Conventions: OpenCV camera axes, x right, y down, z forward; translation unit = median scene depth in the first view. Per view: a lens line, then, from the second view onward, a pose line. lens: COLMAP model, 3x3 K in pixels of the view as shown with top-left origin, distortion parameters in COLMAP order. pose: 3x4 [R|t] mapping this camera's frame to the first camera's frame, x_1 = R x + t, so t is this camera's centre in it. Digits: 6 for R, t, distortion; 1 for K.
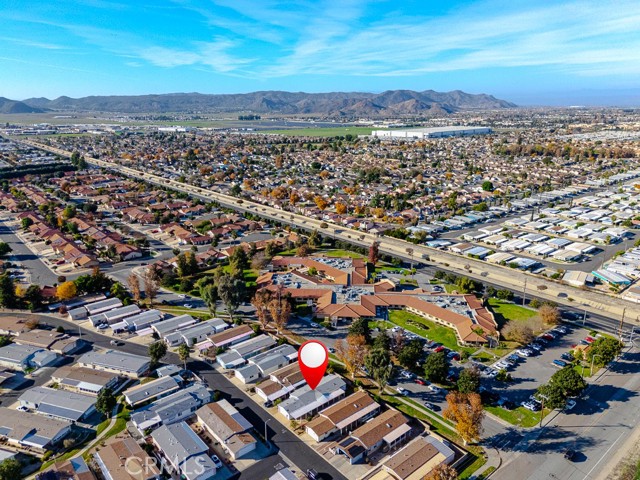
lens RADIAL K [[467.0, 0, 320.0], [0, 467.0, 240.0], [0, 0, 1]] dist [0.074374, -0.000019]
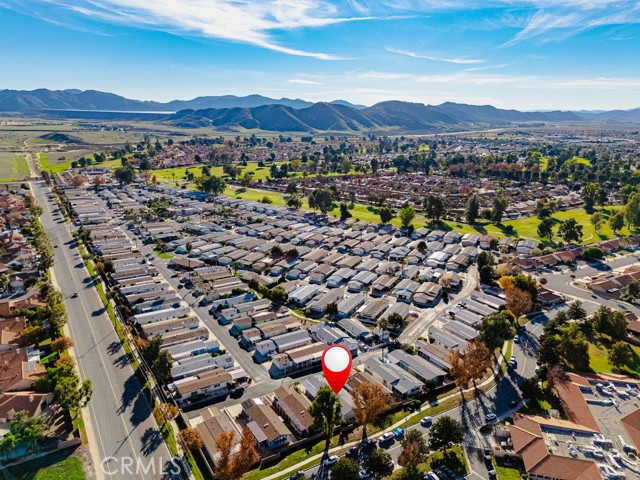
lens RADIAL K [[467.0, 0, 320.0], [0, 467.0, 240.0], [0, 0, 1]] dist [0.074374, -0.000019]
pose [[-0.160032, 0.261606, -0.951815, 0.636230], [-0.288333, 0.909802, 0.298537, -0.209235], [0.944062, 0.322215, -0.070168, 0.650750]]
